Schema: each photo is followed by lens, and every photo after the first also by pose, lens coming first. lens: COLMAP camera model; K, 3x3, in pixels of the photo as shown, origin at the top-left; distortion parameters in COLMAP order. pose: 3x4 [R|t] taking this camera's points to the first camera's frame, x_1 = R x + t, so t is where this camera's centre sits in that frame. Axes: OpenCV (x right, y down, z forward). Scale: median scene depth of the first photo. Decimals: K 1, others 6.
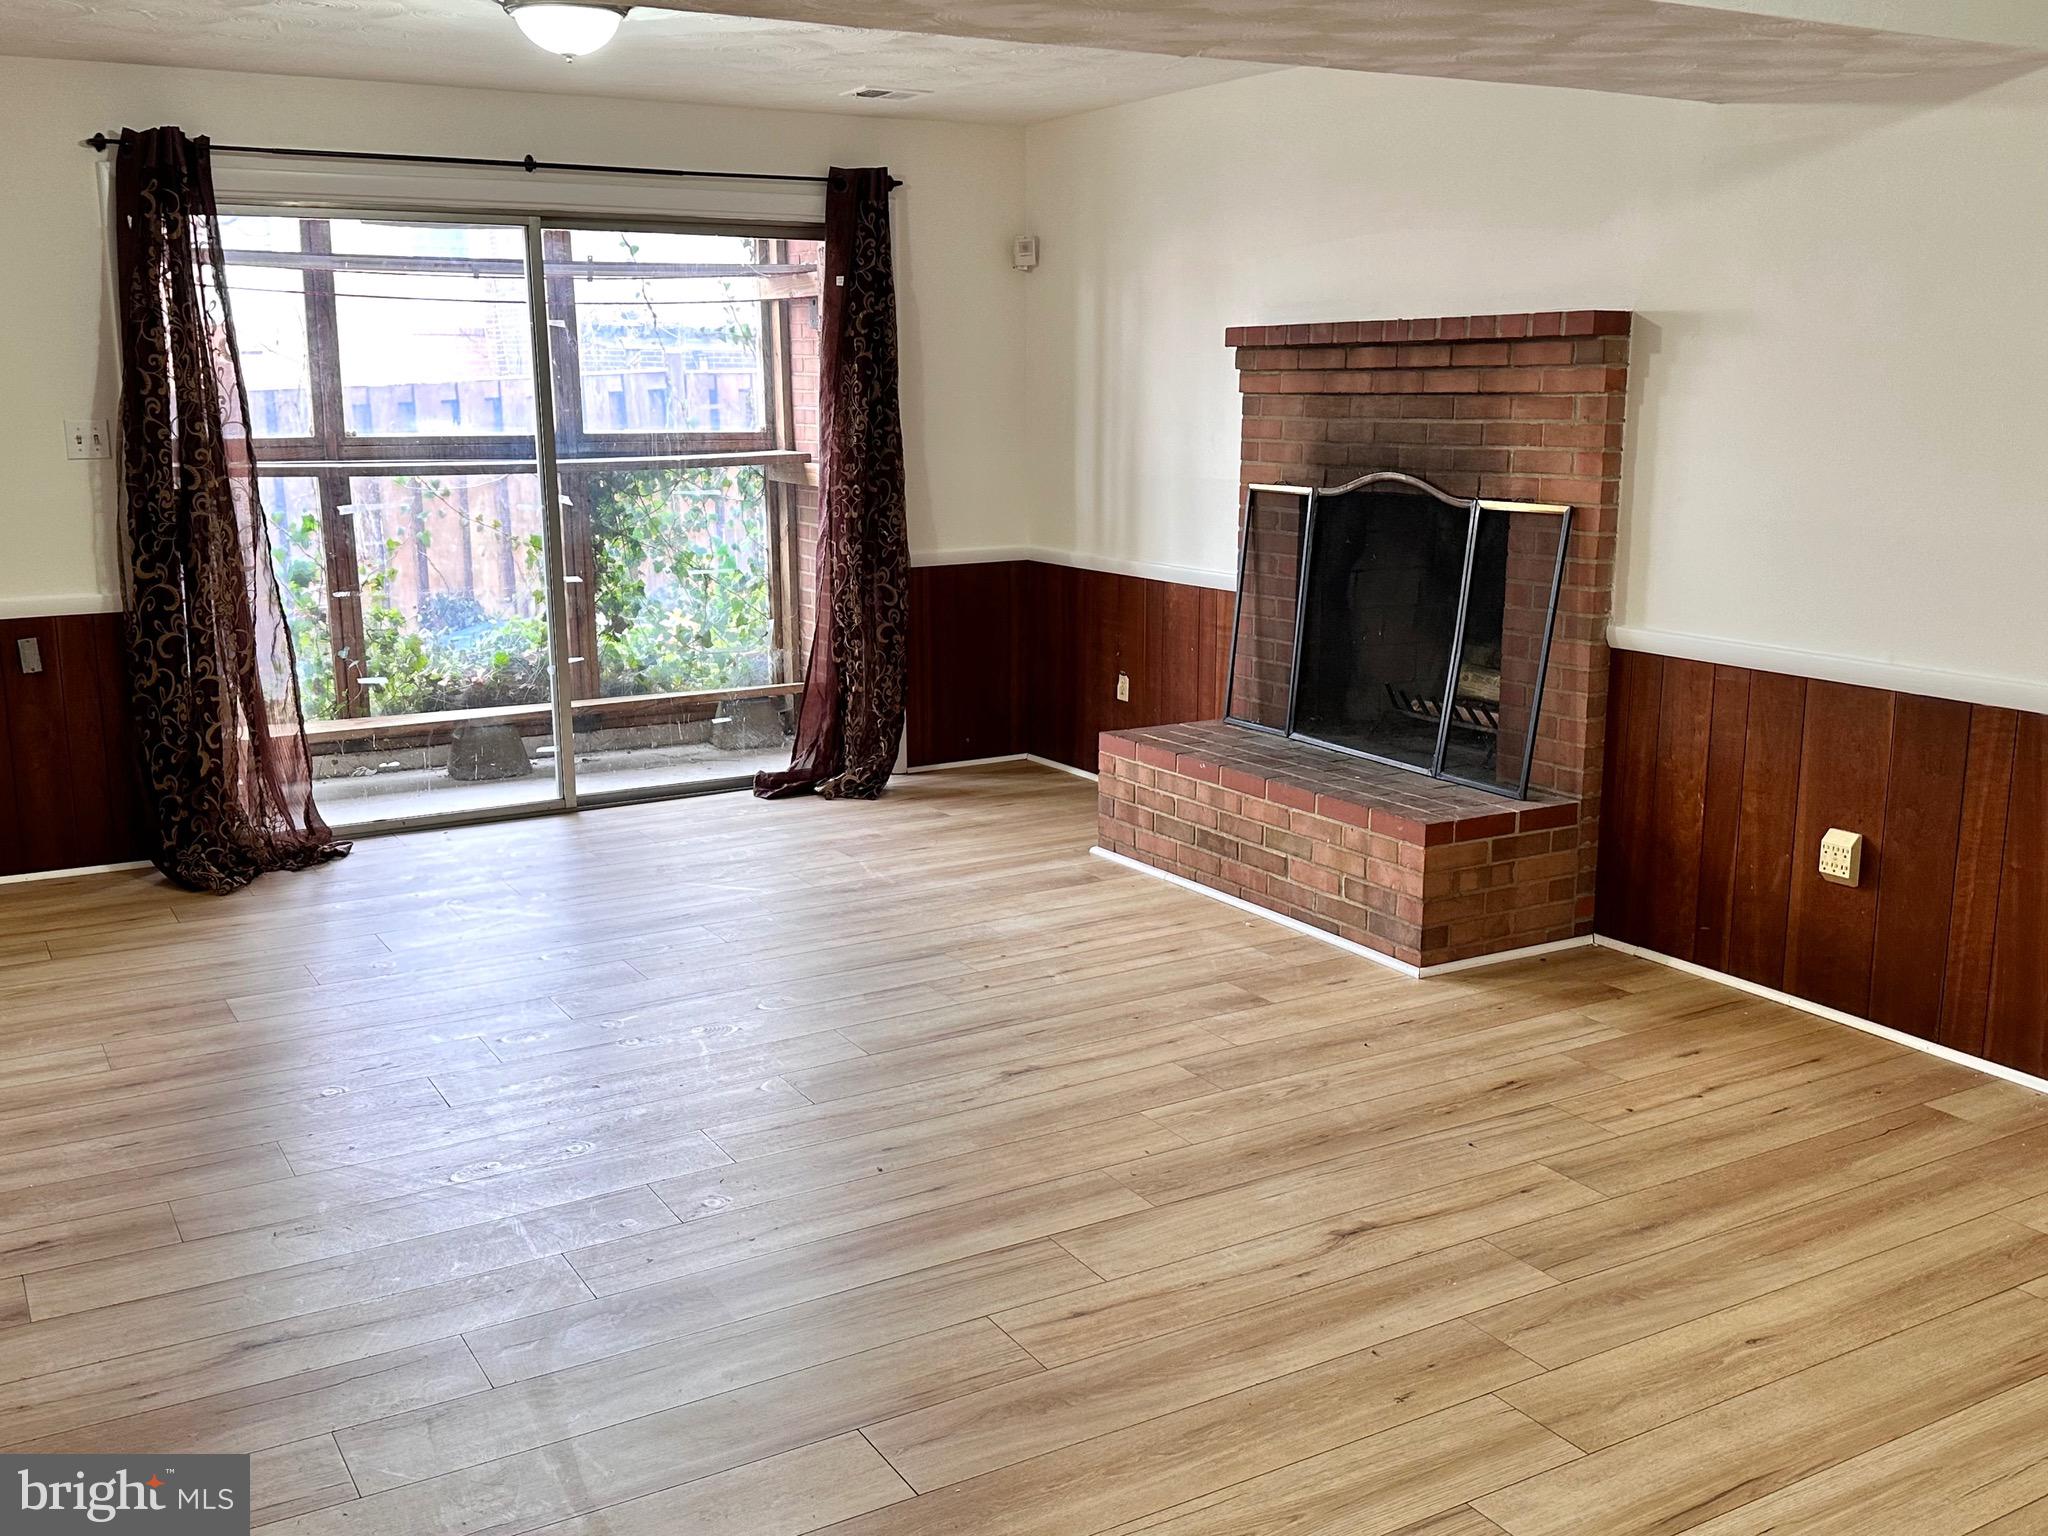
lens RADIAL K [[1920.7, 0, 1024.0], [0, 1920.7, 768.0], [0, 0, 1]] dist [0.207836, -0.400921]
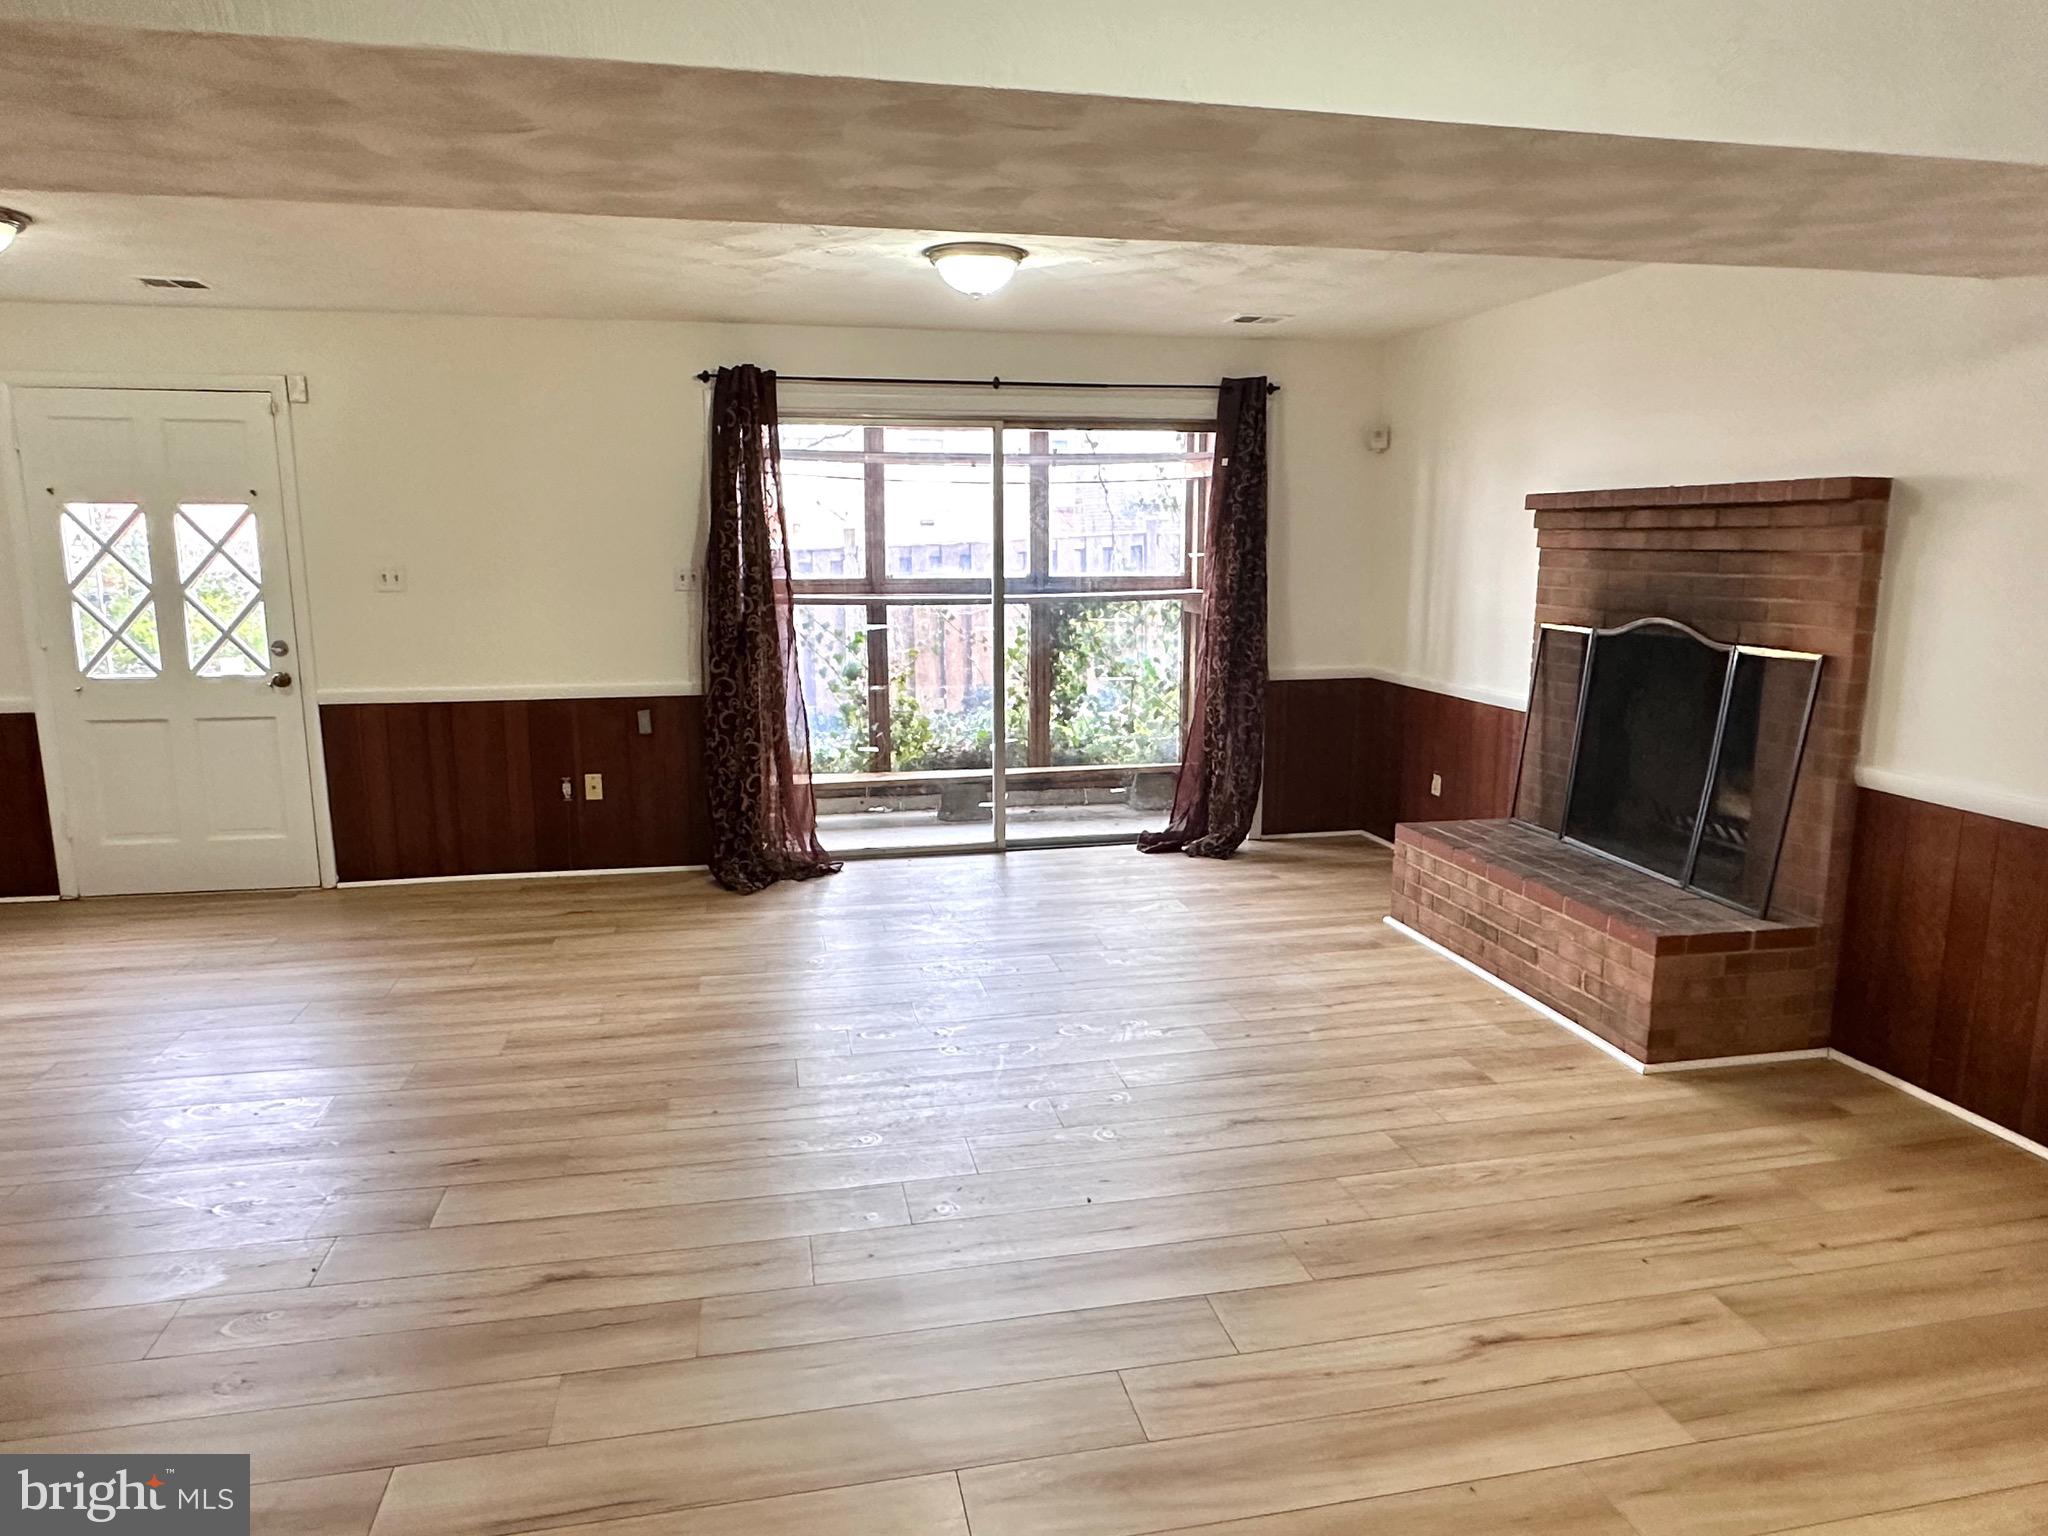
lens RADIAL K [[1328.4, 0, 1024.0], [0, 1328.4, 768.0], [0, 0, 1]] dist [0.004518, 0.003304]
pose [[0.948482, 0.058882, -0.311311, 0.079688], [-0.067597, 0.997563, -0.017270, -0.024159], [0.309536, 0.037424, 0.950151, 0.137176]]
